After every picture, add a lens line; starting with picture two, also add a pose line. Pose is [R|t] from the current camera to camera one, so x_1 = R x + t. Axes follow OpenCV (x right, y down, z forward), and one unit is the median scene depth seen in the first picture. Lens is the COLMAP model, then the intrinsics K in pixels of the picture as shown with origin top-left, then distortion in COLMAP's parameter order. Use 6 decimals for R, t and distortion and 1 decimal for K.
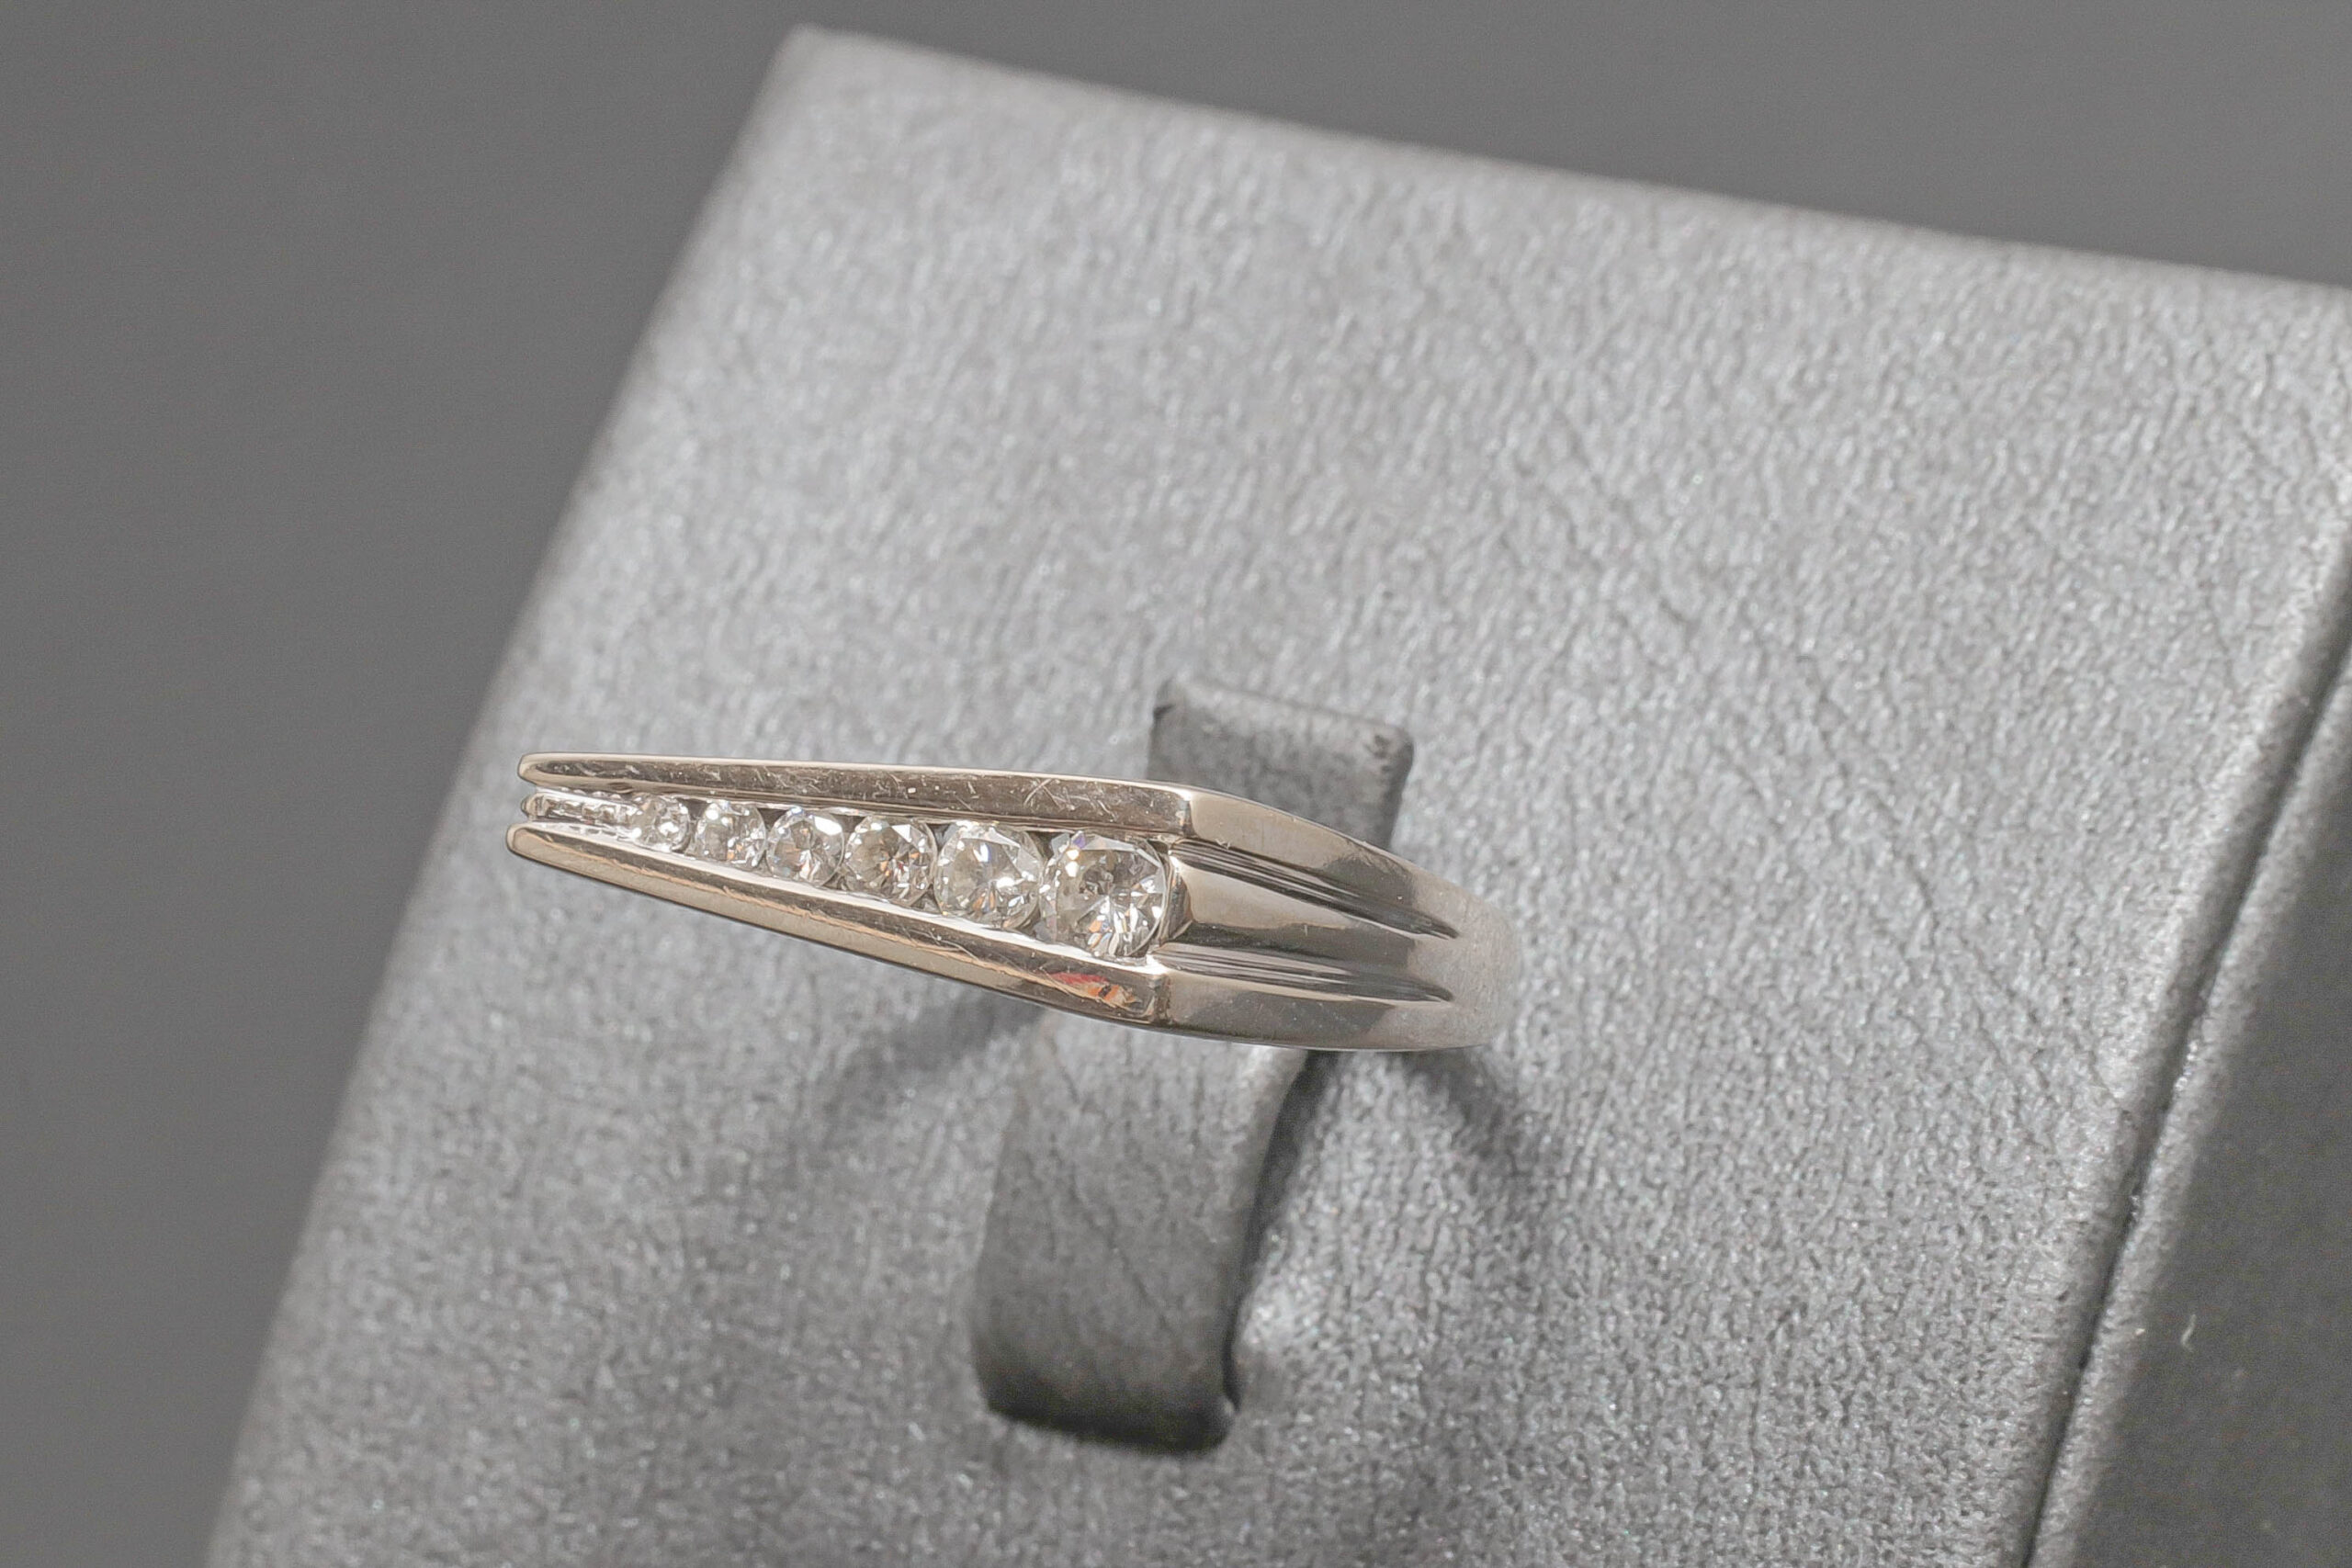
lens RADIAL K [[14479.4, 0, 1176.0], [0, 14479.4, 784.0], [0, 0, 1]] dist [0.192066, -11.078536]
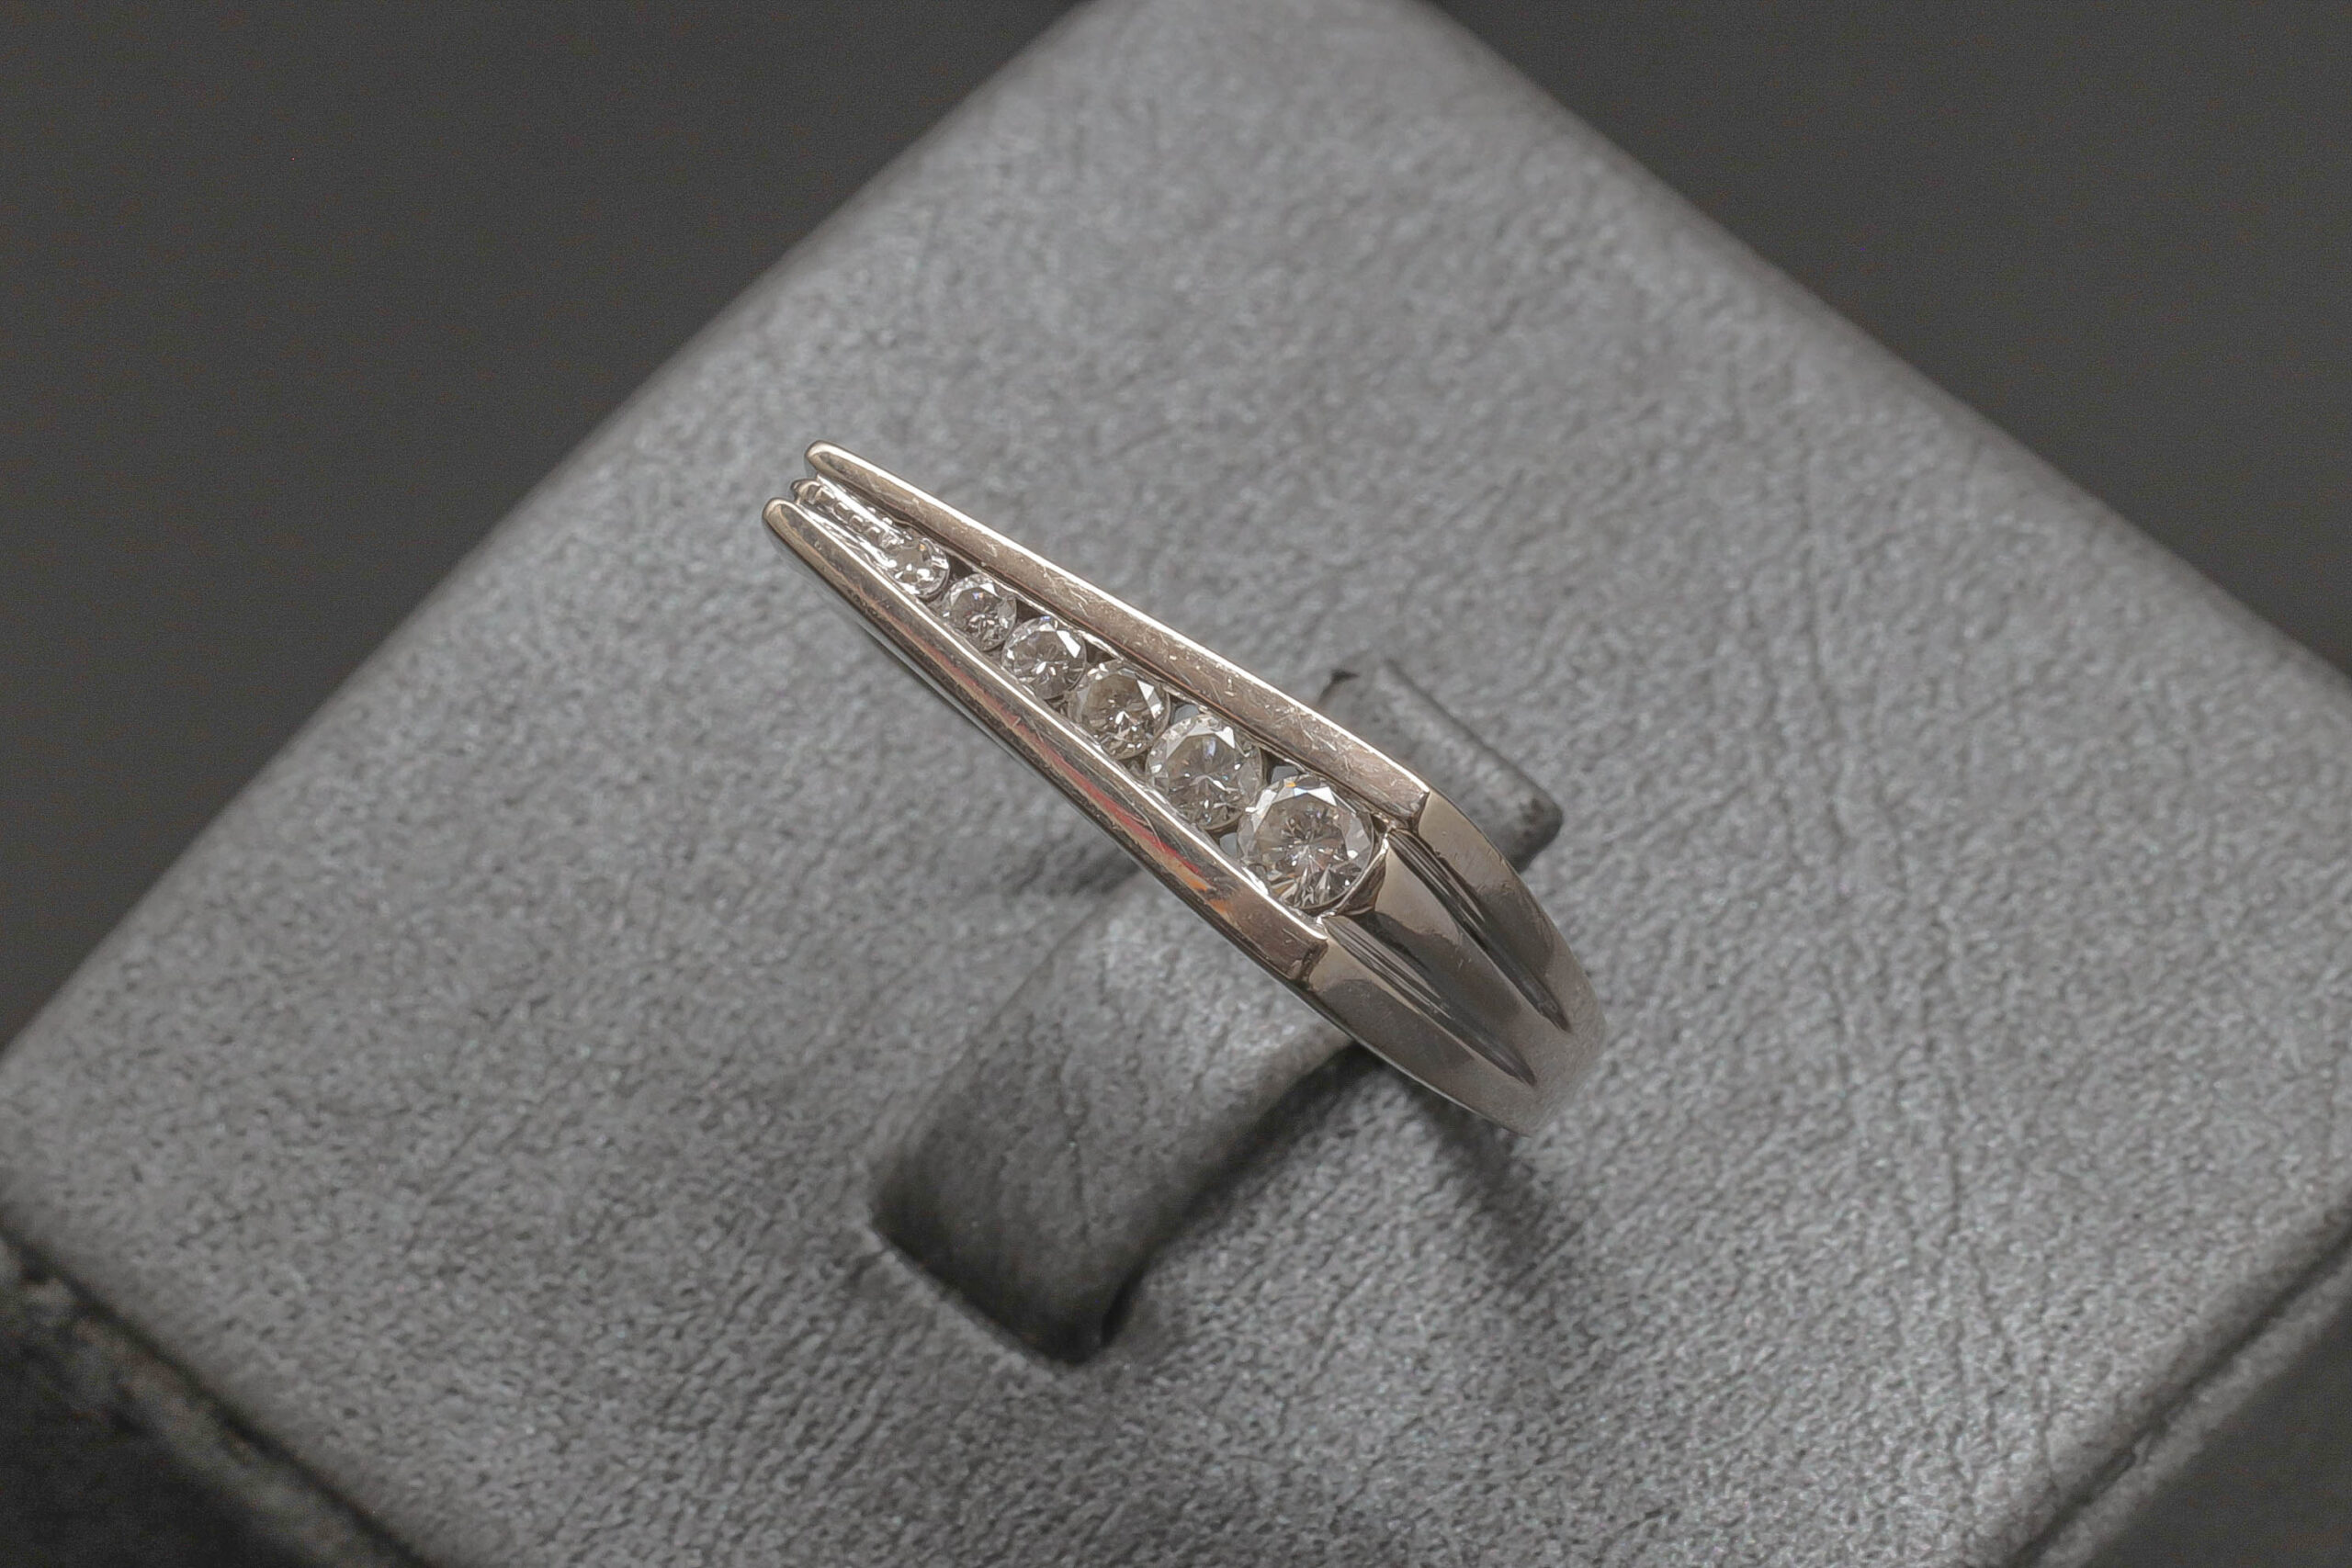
lens RADIAL K [[14479.4, 0, 1176.0], [0, 14479.4, 784.0], [0, 0, 1]] dist [0.192066, -11.078536]
pose [[0.884715, 0.457195, 0.090844, -0.099396], [-0.457973, 0.888866, -0.013314, 0.020303], [-0.086835, -0.029825, 0.995776, 0.013718]]
